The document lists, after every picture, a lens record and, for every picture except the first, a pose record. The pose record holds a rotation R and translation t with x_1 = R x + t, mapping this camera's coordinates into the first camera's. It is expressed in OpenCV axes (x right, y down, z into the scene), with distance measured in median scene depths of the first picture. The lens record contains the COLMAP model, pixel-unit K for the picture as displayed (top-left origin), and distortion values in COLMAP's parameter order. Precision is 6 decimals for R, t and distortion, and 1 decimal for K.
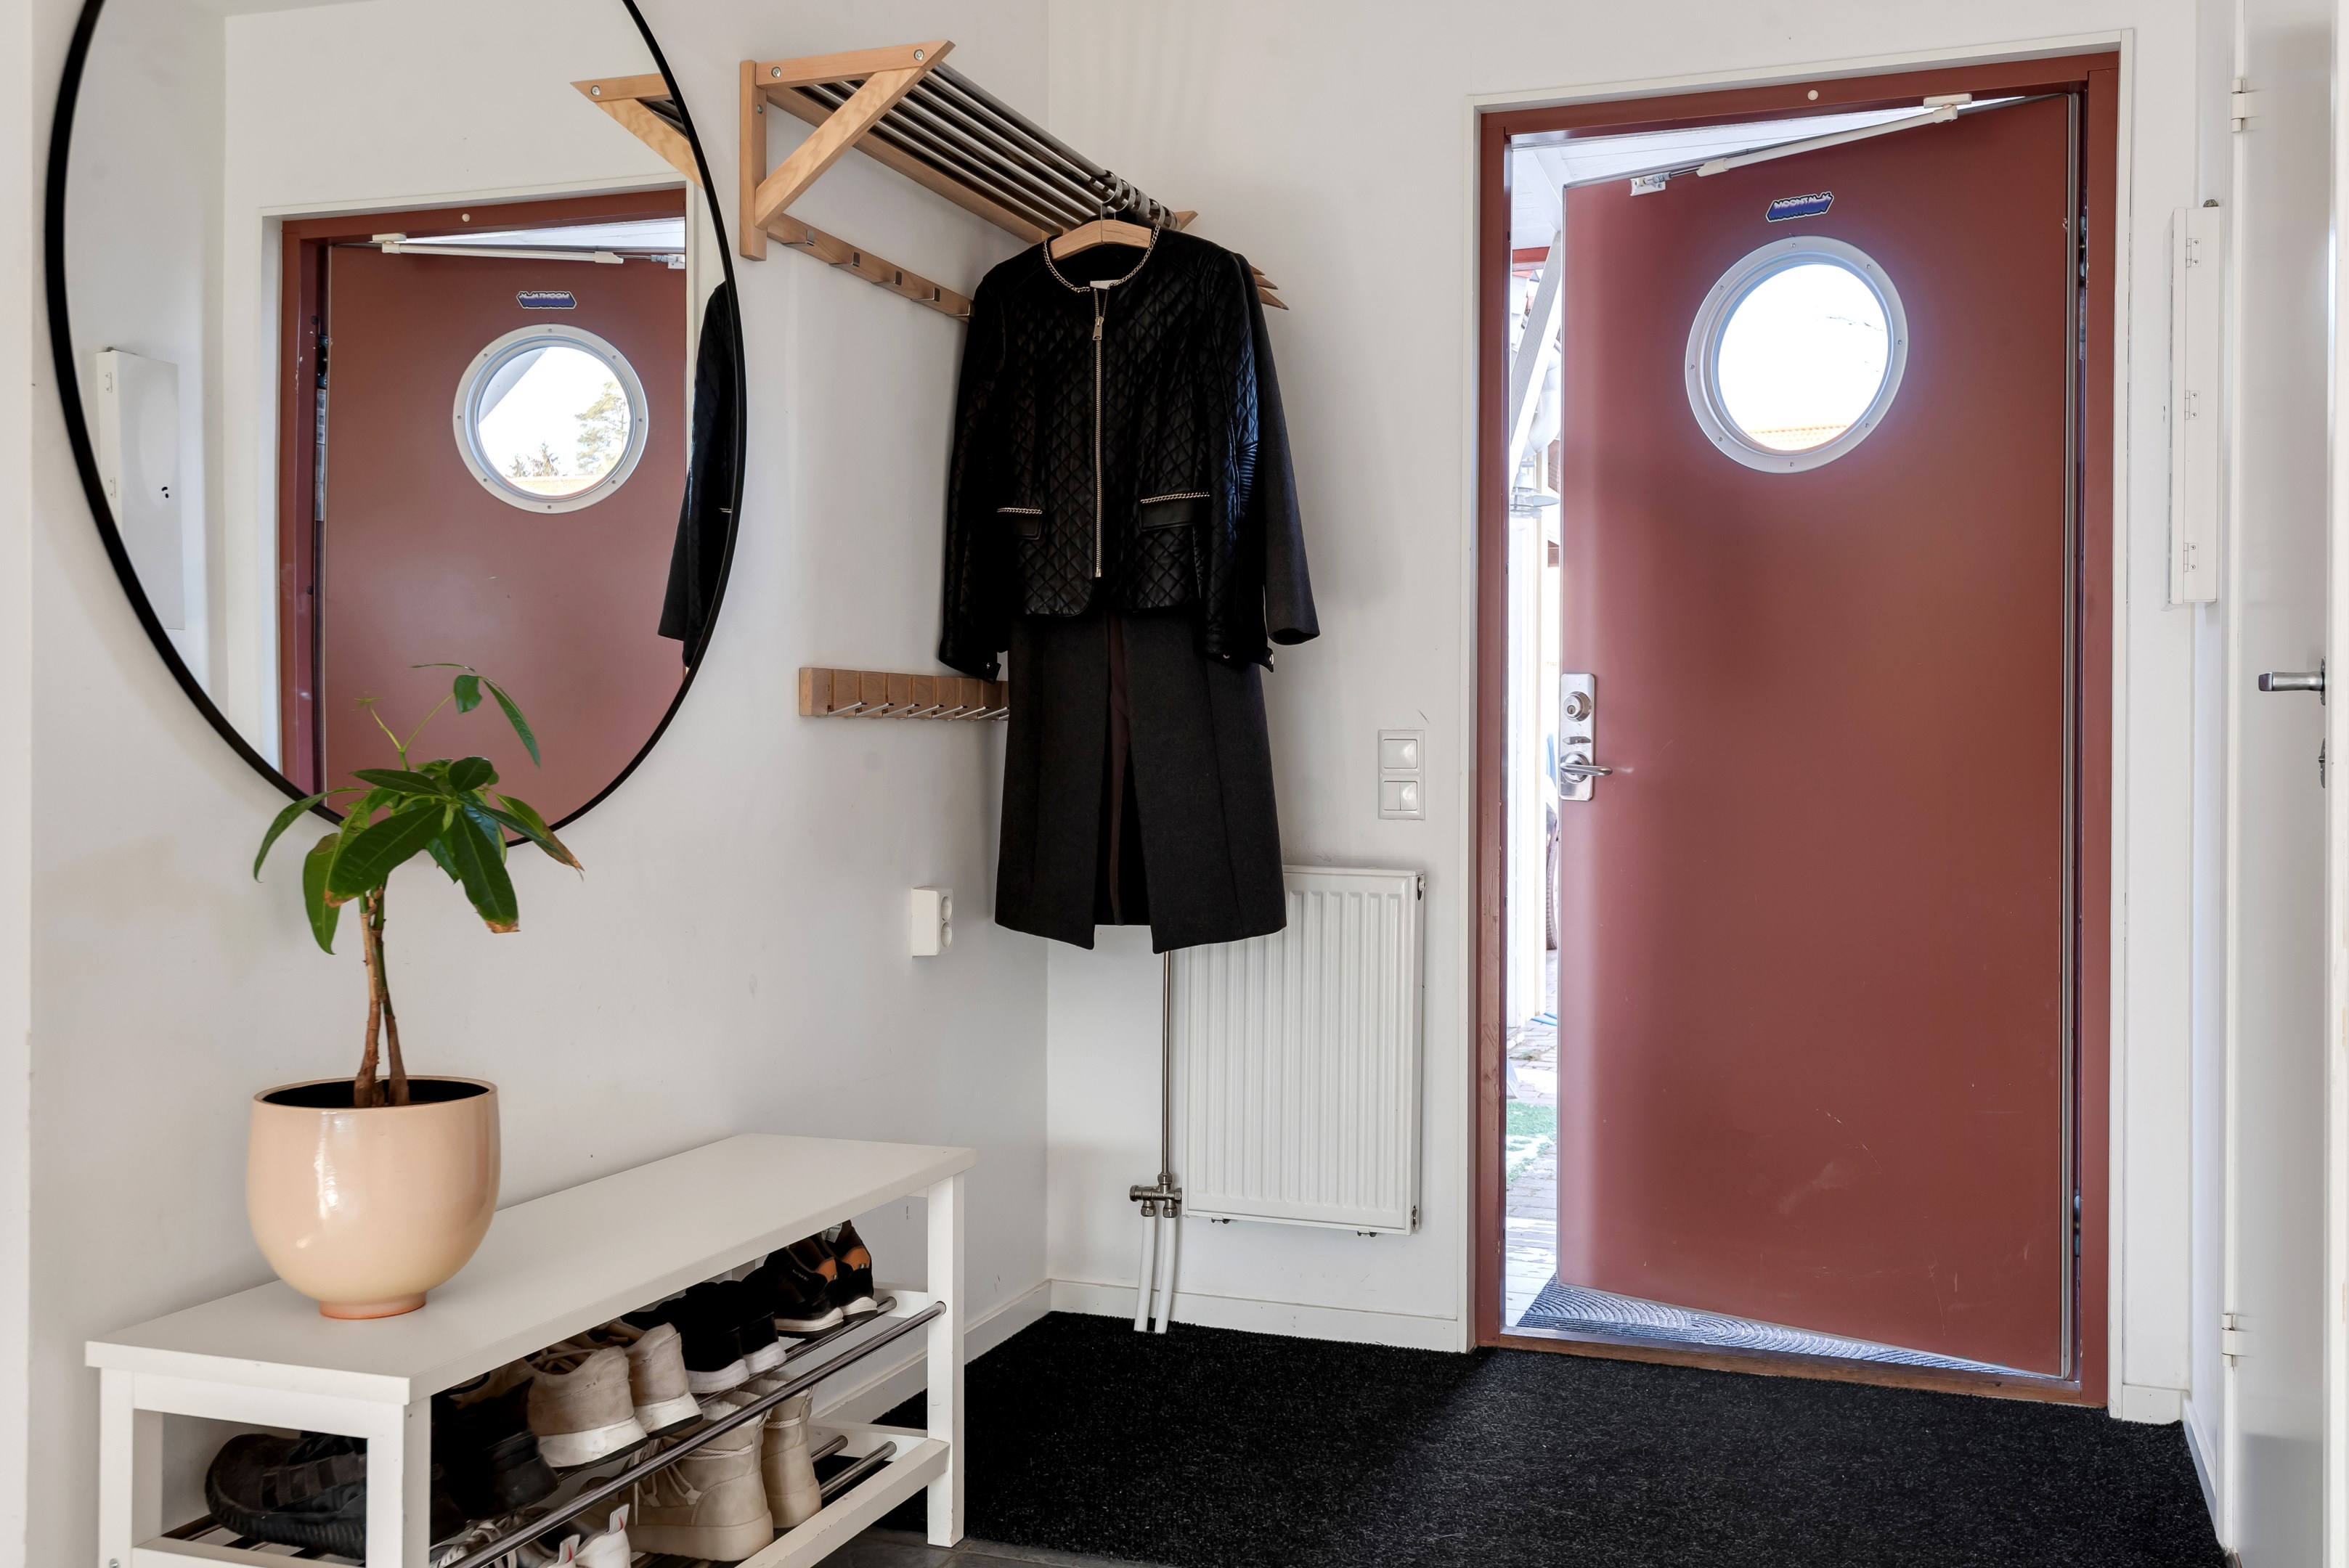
lens RADIAL K [[2205.4, 0, 1174.5], [0, 2205.4, 784.0], [0, 0, 1]] dist [0.048177, 0.001546]
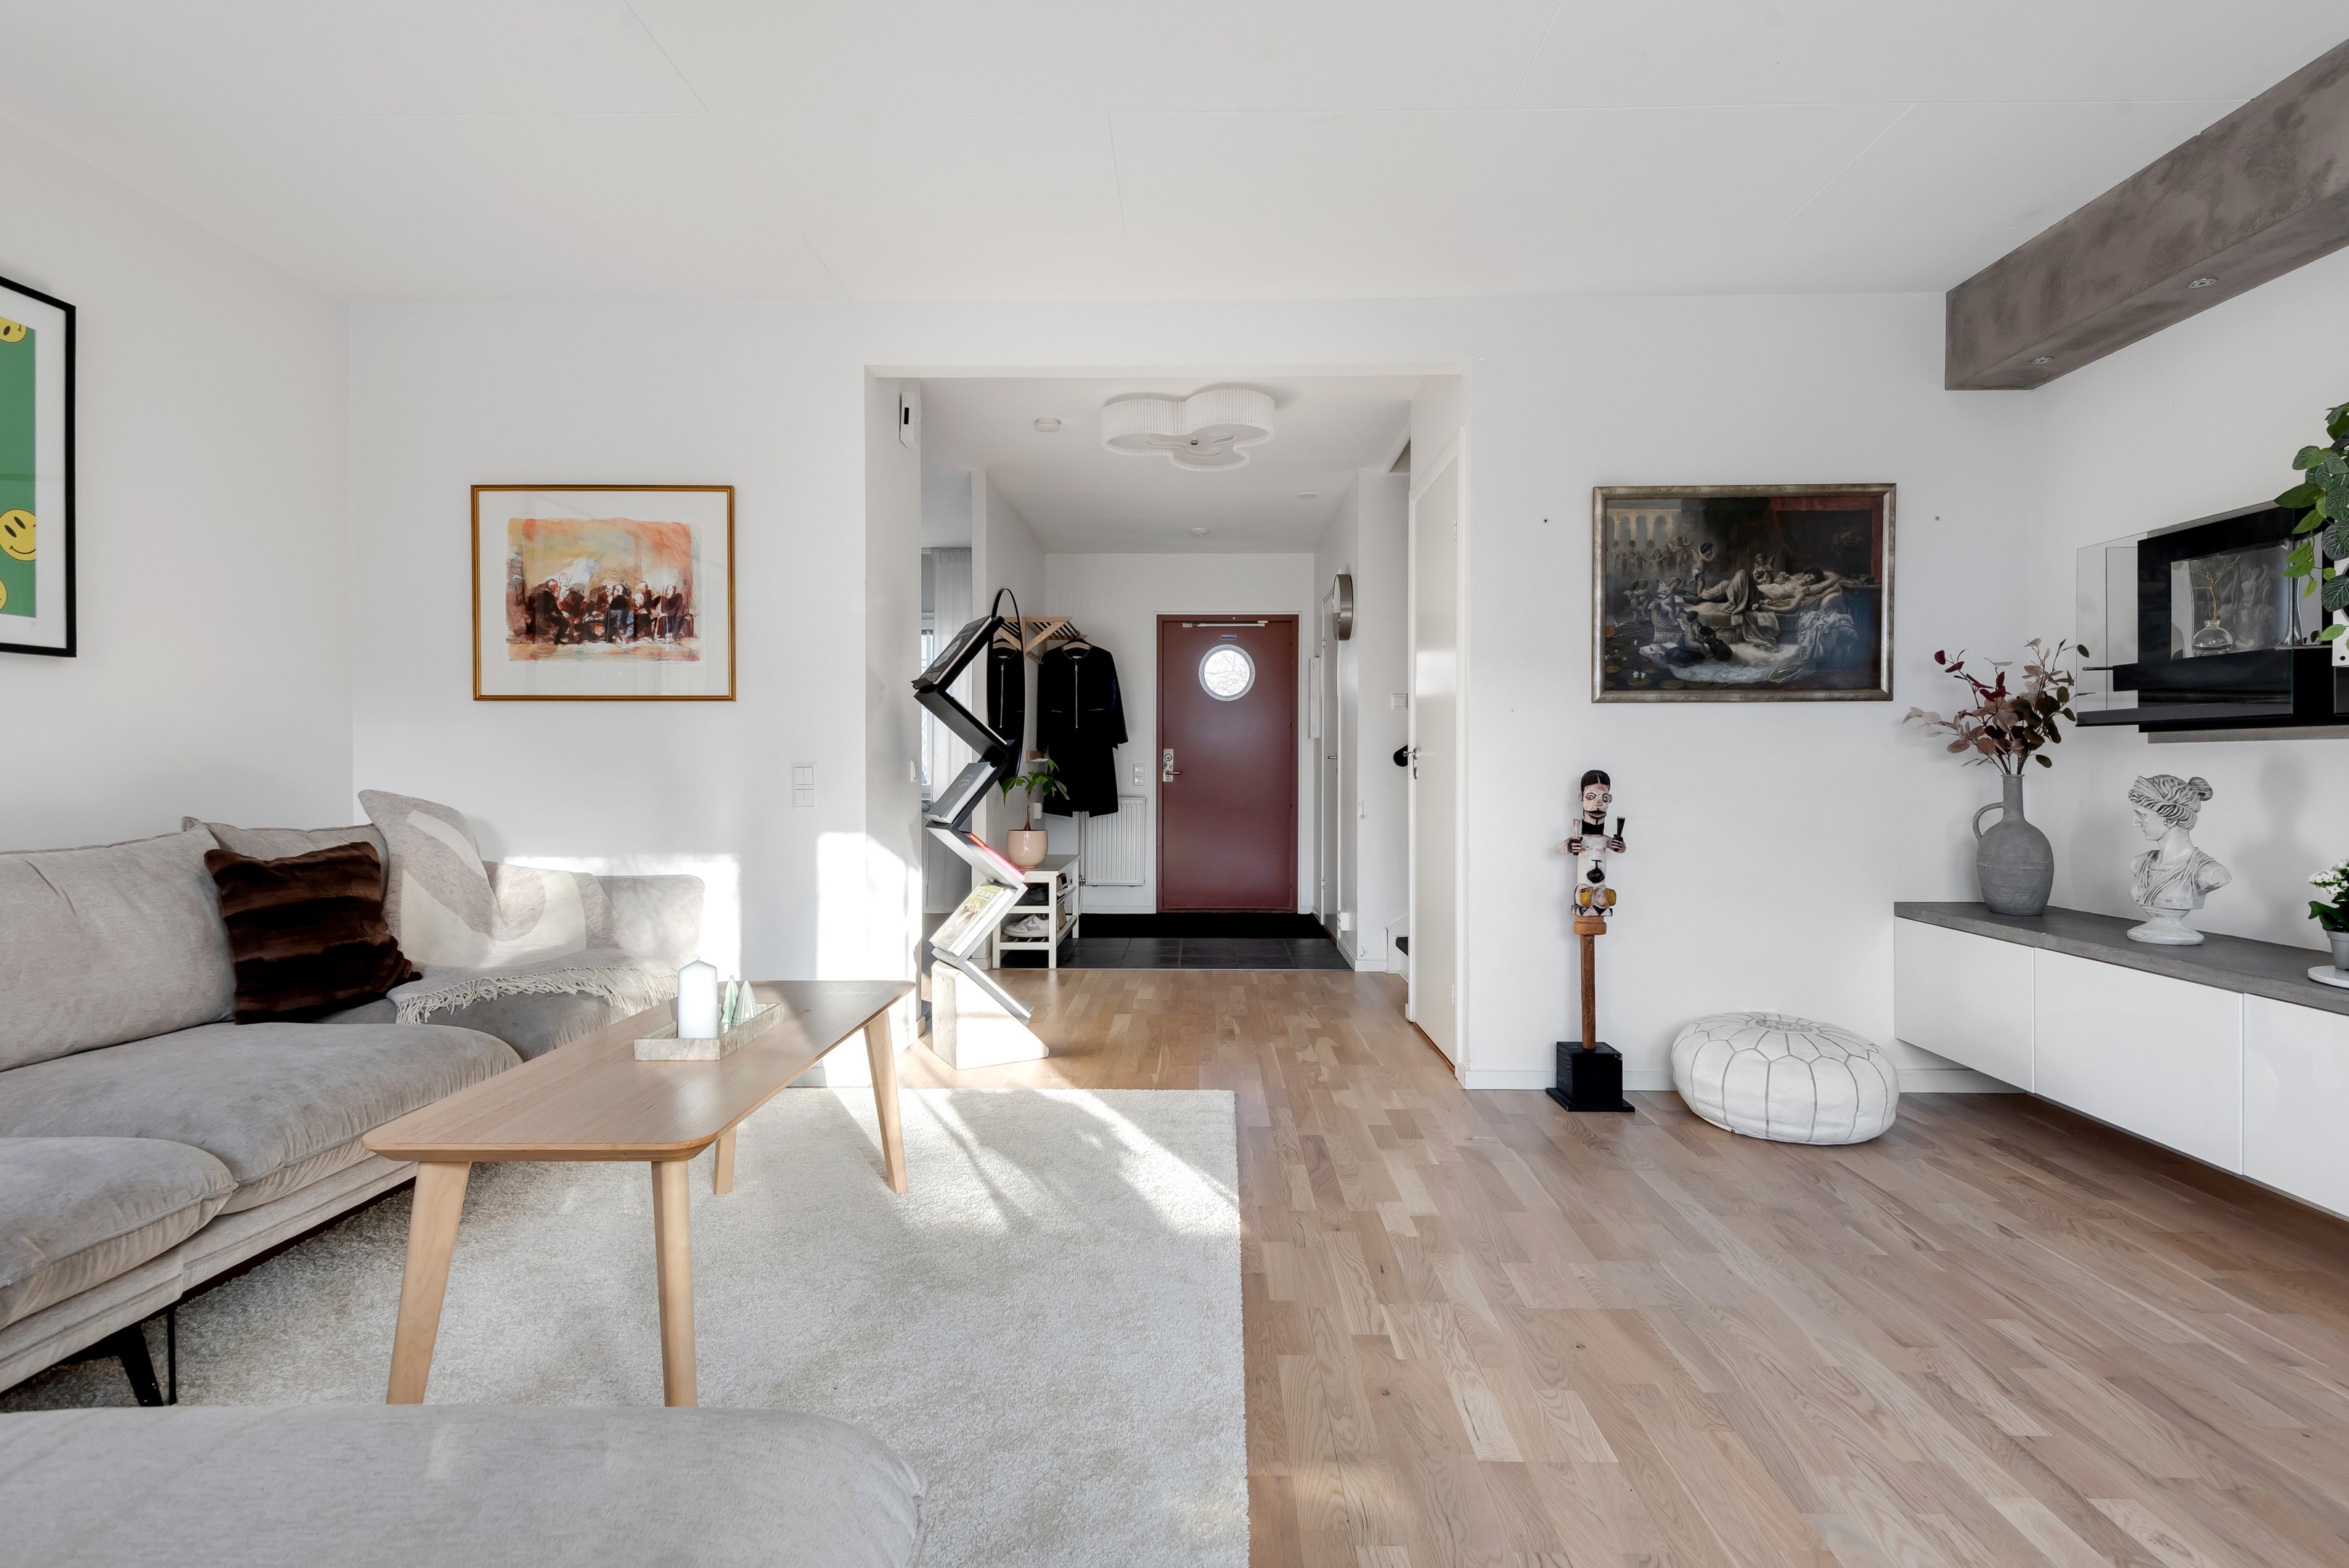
lens RADIAL K [[1561.4, 0, 1173.5], [0, 1561.4, 804.2], [0, 0, 1]] dist [0.006030, -0.000248]
pose [[0.941885, -0.011864, 0.335725, -0.856145], [0.006011, 0.999811, 0.018469, -0.002979], [-0.335881, -0.015377, 0.941779, -1.844927]]
